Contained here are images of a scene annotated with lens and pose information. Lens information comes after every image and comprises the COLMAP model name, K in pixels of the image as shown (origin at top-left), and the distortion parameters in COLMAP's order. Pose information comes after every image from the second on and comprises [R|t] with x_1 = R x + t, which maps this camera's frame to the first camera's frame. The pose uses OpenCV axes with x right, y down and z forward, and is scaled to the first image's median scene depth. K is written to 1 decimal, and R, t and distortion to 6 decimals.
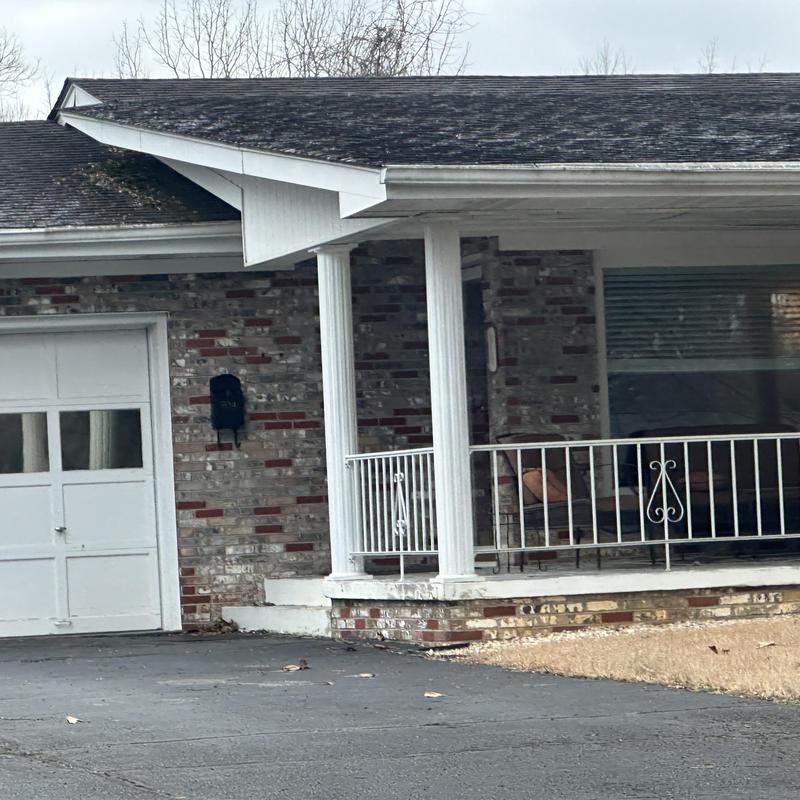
lens RADIAL K [[3445.2, 0, 400.0], [0, 3445.2, 400.0], [0, 0, 1]] dist [-0.274936, 2.377571]
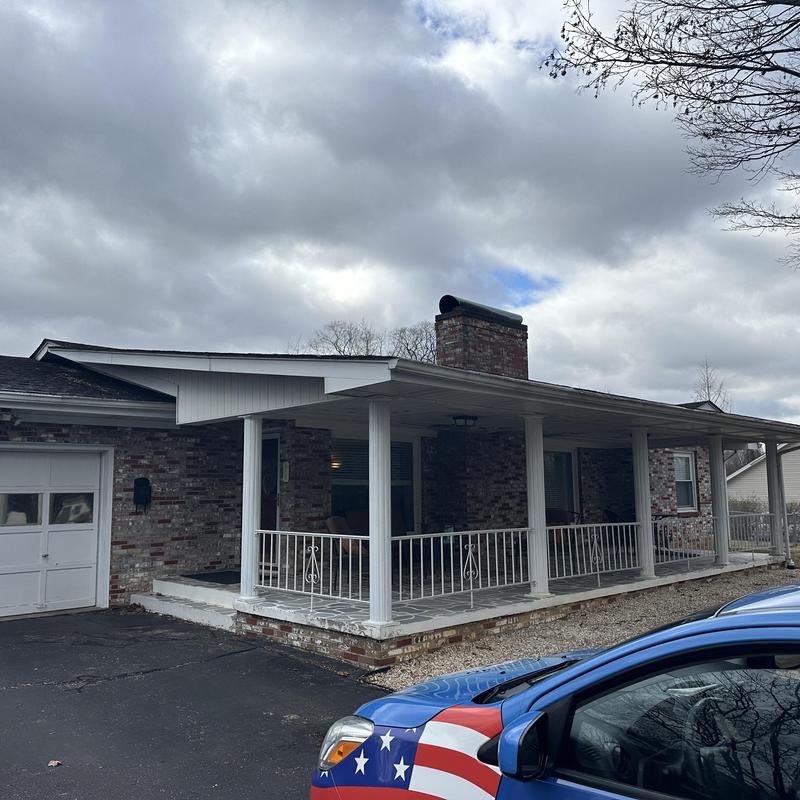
lens RADIAL K [[719.9, 0, 400.0], [0, 719.9, 400.0], [0, 0, 1]] dist [0.143436, -0.259536]
pose [[0.900094, 0.091380, 0.426006, -0.104338], [-0.045665, 0.992159, -0.116337, -0.009743], [-0.433297, 0.085260, 0.897209, 0.549137]]
